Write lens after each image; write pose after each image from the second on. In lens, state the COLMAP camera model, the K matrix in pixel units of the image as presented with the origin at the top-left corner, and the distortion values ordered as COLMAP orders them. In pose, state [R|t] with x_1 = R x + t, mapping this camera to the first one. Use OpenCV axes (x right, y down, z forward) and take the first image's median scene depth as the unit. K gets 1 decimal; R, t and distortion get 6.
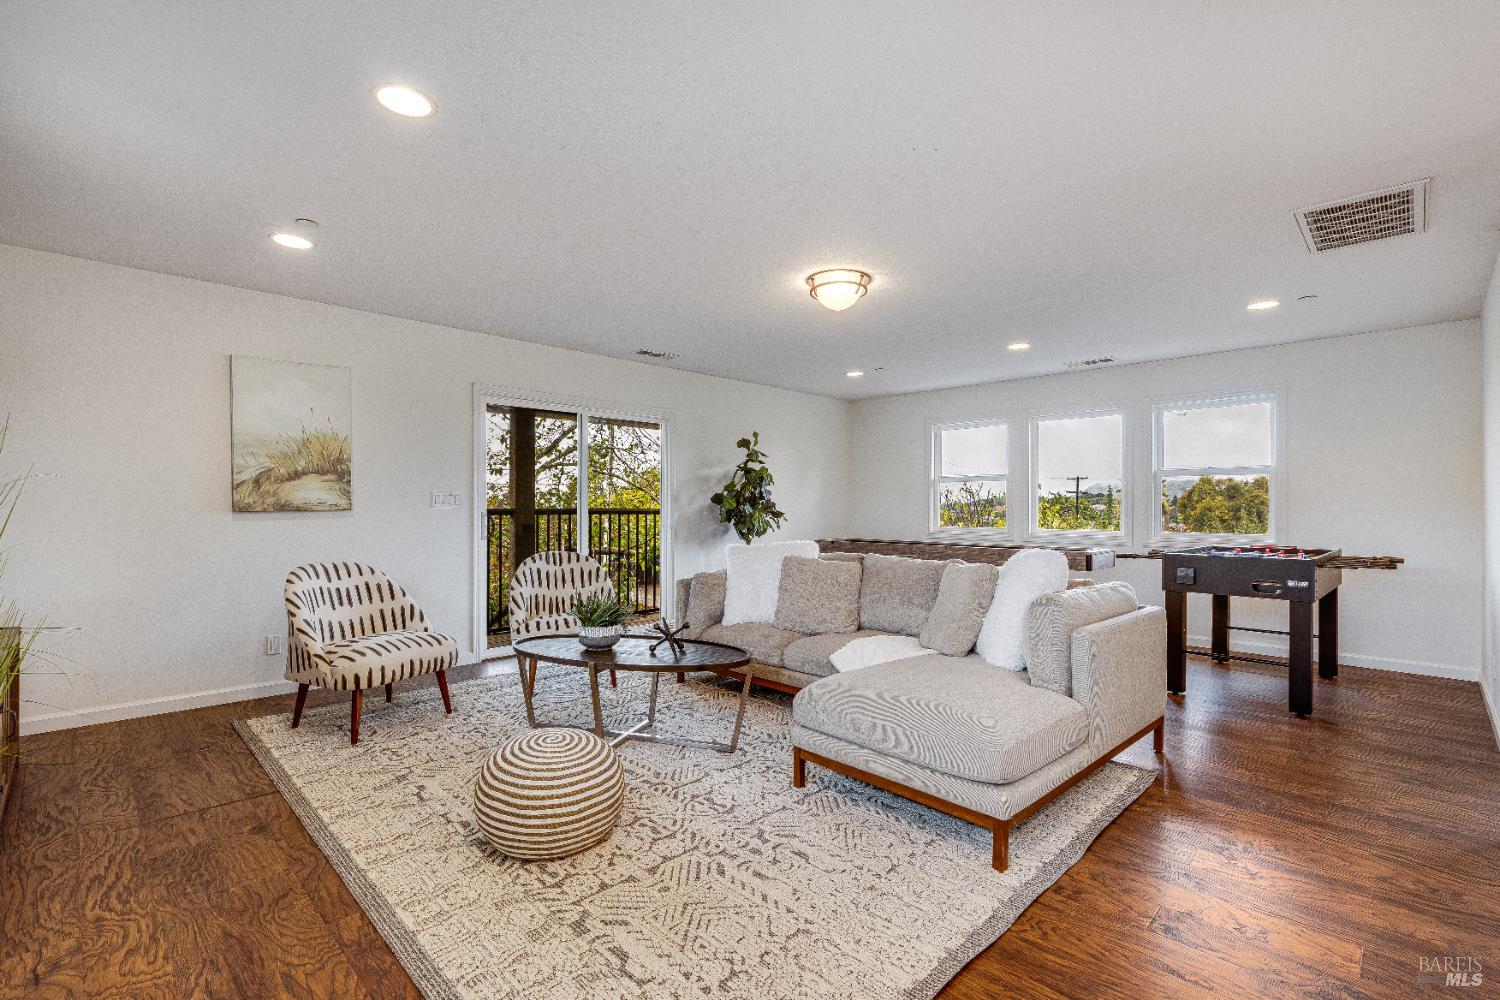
lens RADIAL K [[687.0, 0, 758.9], [0, 687.0, 505.9], [0, 0, 1]] dist [-0.007481, 0.001773]
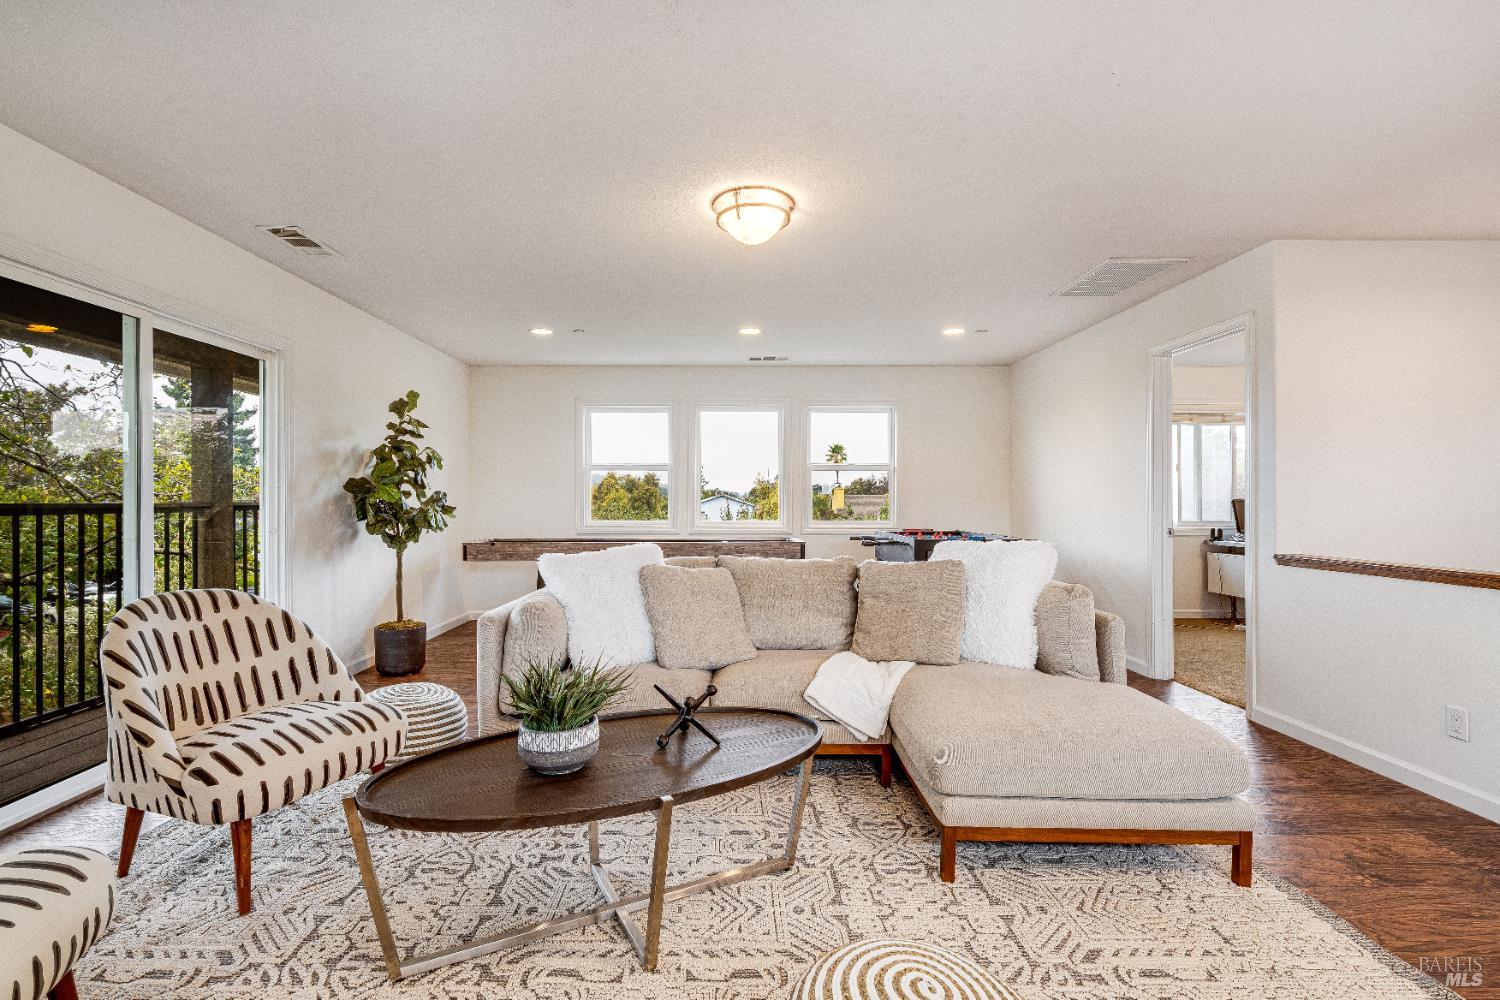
lens RADIAL K [[687.0, 0, 746.7], [0, 687.0, 501.2], [0, 0, 1]] dist [-0.007481, 0.001773]
pose [[0.703848, -0.003744, 0.710341, -0.263408], [-0.000120, 0.999985, 0.005391, 0.000145], [-0.710351, -0.003880, 0.703837, 0.275440]]
